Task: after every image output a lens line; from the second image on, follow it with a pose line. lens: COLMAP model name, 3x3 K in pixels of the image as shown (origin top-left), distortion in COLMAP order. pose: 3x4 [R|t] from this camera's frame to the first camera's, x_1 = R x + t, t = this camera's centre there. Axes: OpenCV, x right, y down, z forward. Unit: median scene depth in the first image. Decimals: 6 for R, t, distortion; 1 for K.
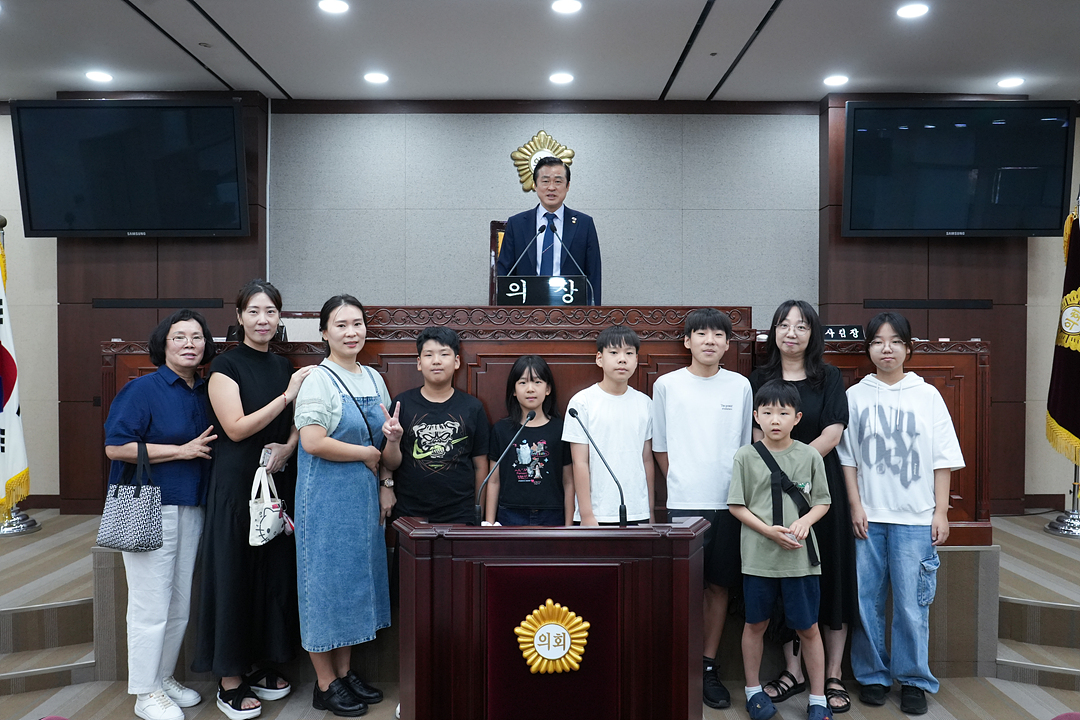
lens RADIAL K [[778.2, 0, 535.0], [0, 778.2, 333.2], [0, 0, 1]] dist [-0.004581, -0.000249]
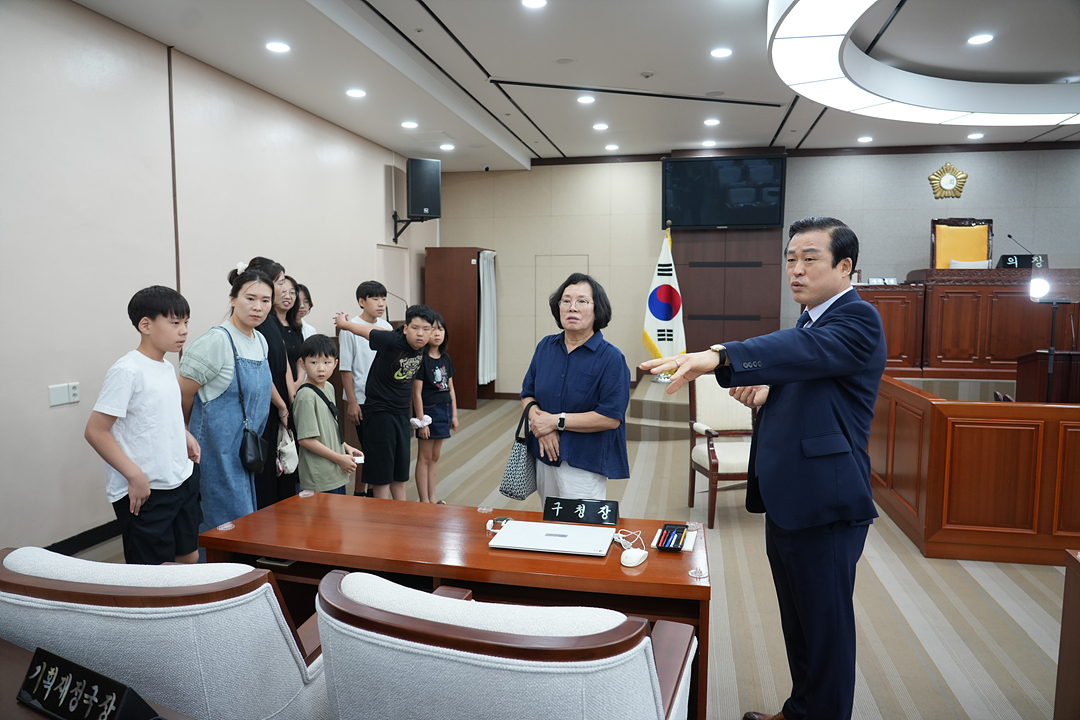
lens RADIAL K [[720.5, 0, 514.5], [0, 720.5, 340.9], [0, 0, 1]] dist [-0.020313, 0.003206]
pose [[0.980910, 0.015956, -0.193806, -0.988827], [0.000668, 0.996346, 0.085411, -0.005468], [0.194461, -0.083910, 0.977315, -1.222897]]
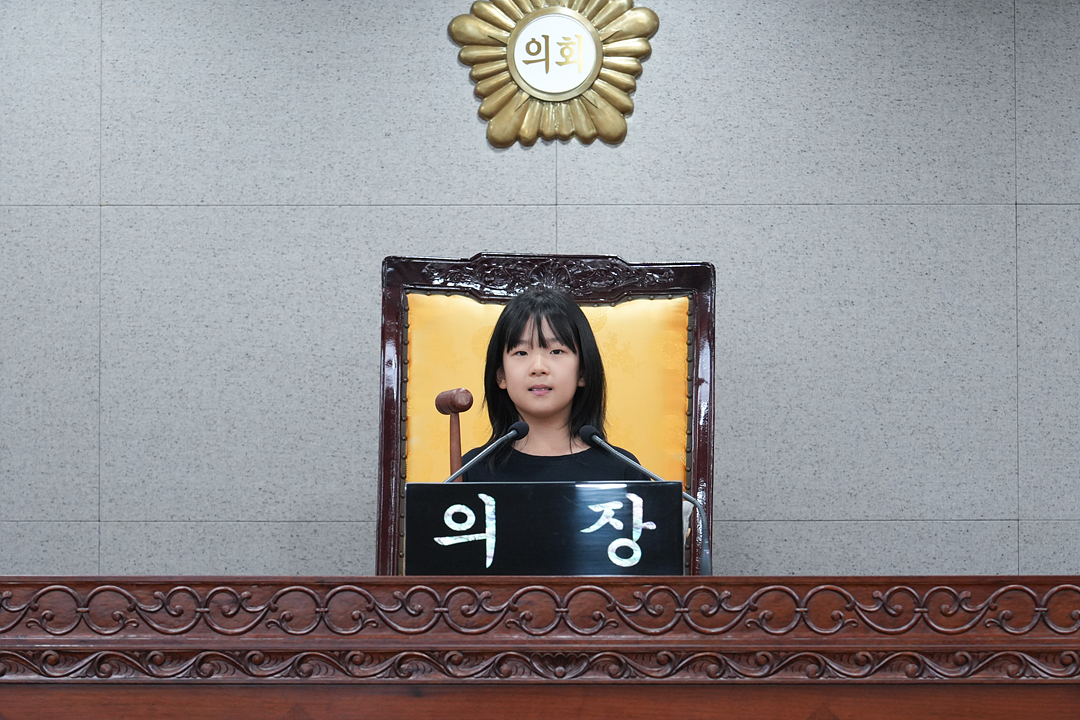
lens RADIAL K [[2971.9, 0, 518.1], [0, 2971.9, 360.6], [0, 0, 1]] dist [-0.039488, 0.303913]
pose [[0.999973, -0.000802, -0.007288, 0.006948], [0.000393, 0.998431, -0.055997, -0.054751], [0.007322, 0.055993, 0.998404, -0.239770]]
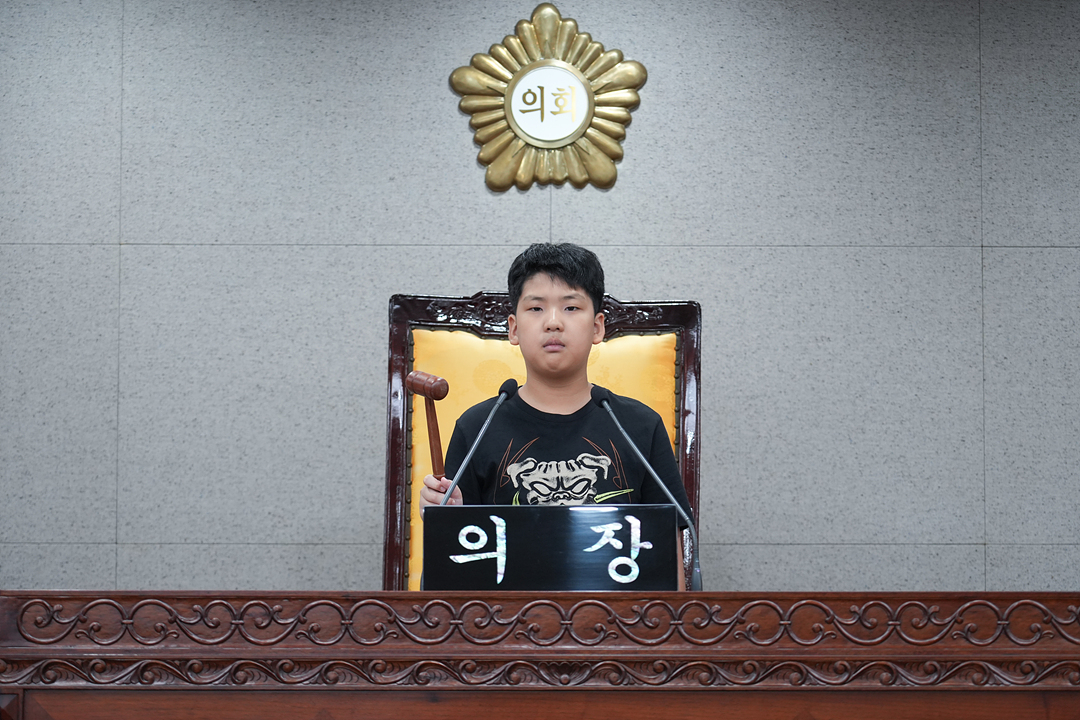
lens RADIAL K [[3017.2, 0, 555.9], [0, 3017.2, 251.1], [0, 0, 1]] dist [-0.018643, 0.084973]
pose [[0.999862, 0.003112, 0.016296, -0.011507], [-0.001446, 0.994857, -0.101277, -0.049536], [-0.016528, 0.101239, 0.994725, -0.381579]]
